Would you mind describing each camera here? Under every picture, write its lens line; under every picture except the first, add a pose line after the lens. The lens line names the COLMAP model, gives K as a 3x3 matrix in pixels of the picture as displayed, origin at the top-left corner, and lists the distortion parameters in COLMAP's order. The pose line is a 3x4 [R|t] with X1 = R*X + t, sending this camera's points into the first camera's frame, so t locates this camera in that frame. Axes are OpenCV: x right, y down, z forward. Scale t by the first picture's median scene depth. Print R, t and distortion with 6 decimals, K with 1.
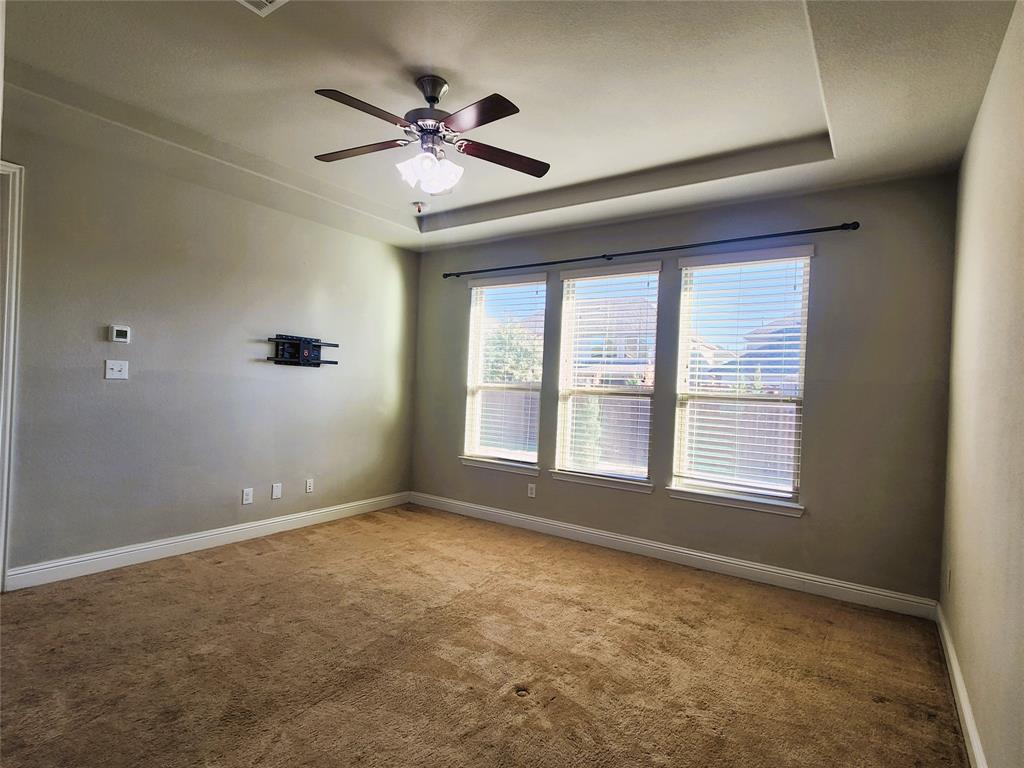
lens RADIAL K [[530.8, 0, 516.9], [0, 530.8, 377.9], [0, 0, 1]] dist [0.002251, 0.000167]
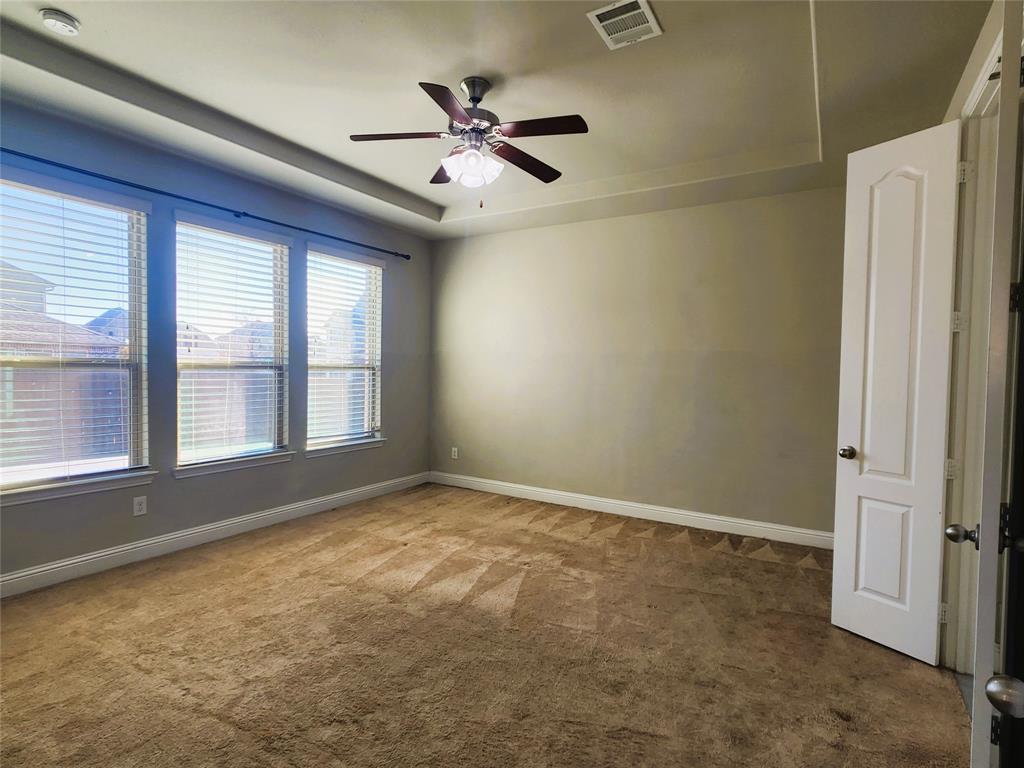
lens RADIAL K [[530.8, 0, 516.0], [0, 530.8, 385.1], [0, 0, 1]] dist [0.002251, 0.000167]
pose [[-0.069801, -0.078554, 0.994463, -0.766947], [-0.040332, 0.996302, 0.075868, -0.028506], [-0.996745, -0.034813, -0.072711, 0.594046]]
